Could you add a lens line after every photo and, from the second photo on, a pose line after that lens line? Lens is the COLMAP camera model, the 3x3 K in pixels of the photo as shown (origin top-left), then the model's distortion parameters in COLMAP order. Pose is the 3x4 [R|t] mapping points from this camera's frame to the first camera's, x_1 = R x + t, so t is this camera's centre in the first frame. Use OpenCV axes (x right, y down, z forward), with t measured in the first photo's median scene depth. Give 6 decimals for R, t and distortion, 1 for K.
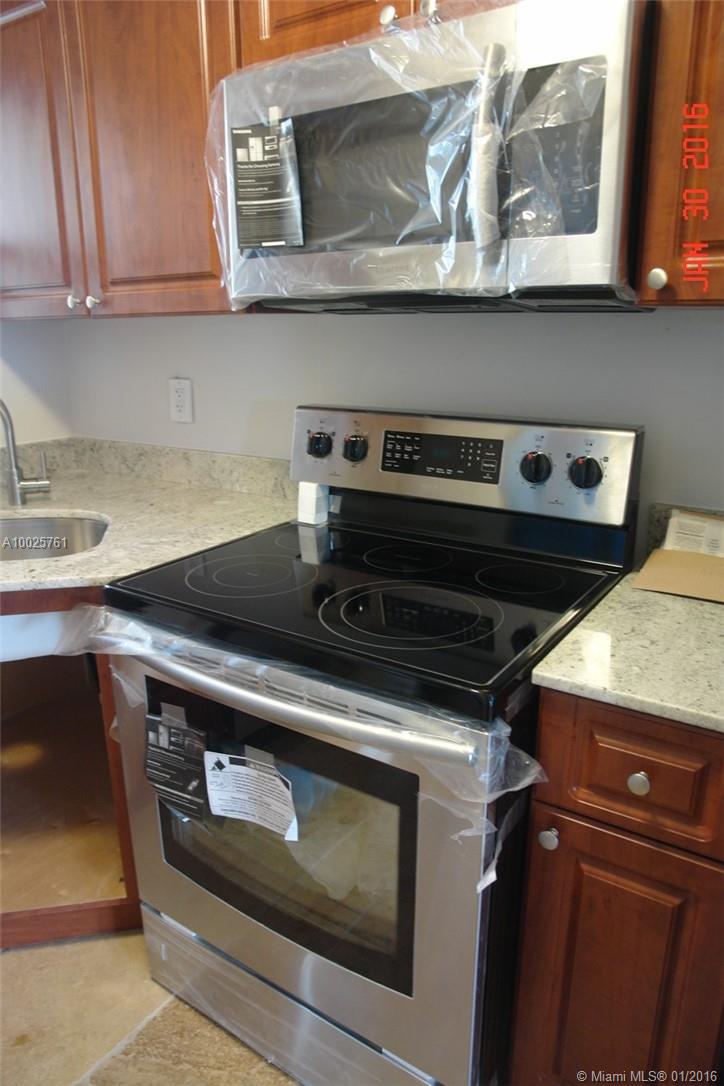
lens RADIAL K [[752.9, 0, 362.0], [0, 752.9, 543.0], [0, 0, 1]] dist [-0.104392, 0.069685]
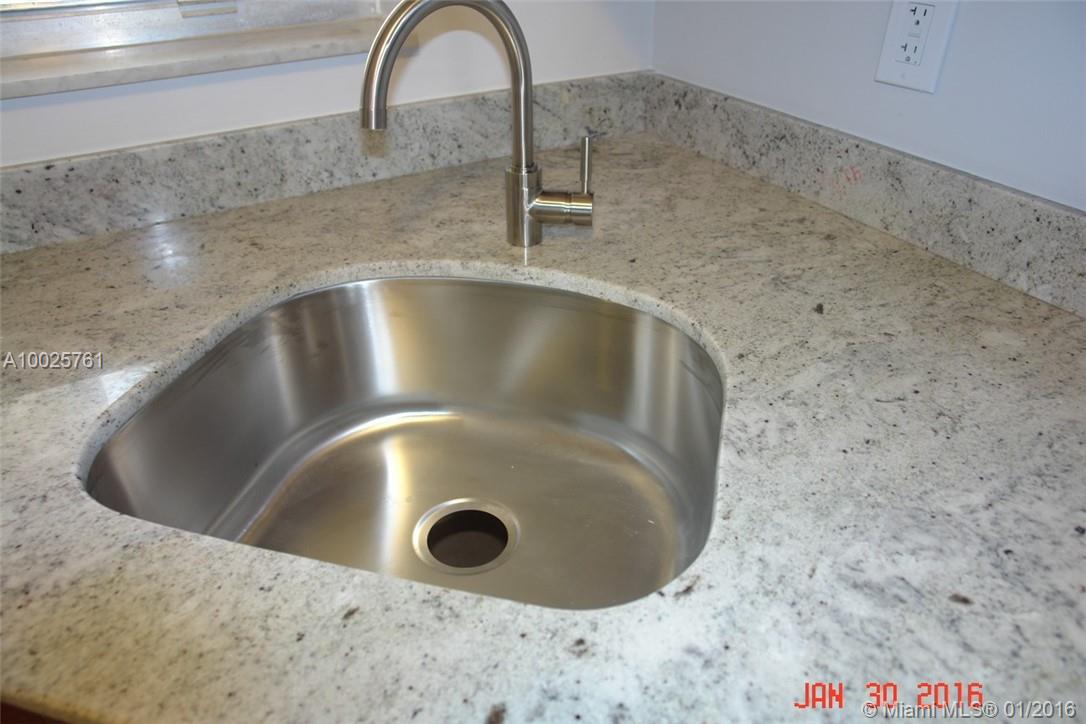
lens RADIAL K [[752.9, 0, 547.8], [0, 752.9, 360.6], [0, 0, 1]] dist [-0.104392, 0.069685]
pose [[0.896449, 0.242184, -0.371115, -0.299462], [-0.122194, 0.940077, 0.318314, -0.159350], [0.425968, -0.240004, 0.872324, 0.665784]]
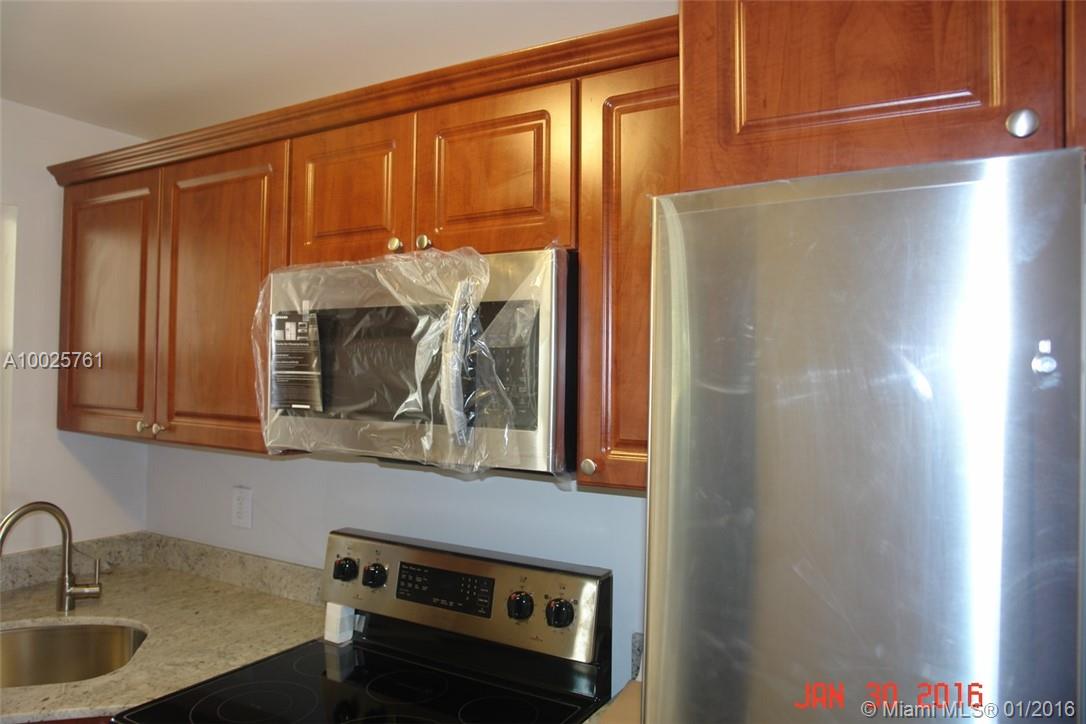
lens RADIAL K [[752.9, 0, 547.8], [0, 752.9, 360.6], [0, 0, 1]] dist [-0.104392, 0.069685]
pose [[0.997270, 0.023627, 0.069960, 0.154577], [-0.001873, 0.955218, -0.295899, -0.100867], [-0.073818, 0.294960, 0.952654, -0.150067]]
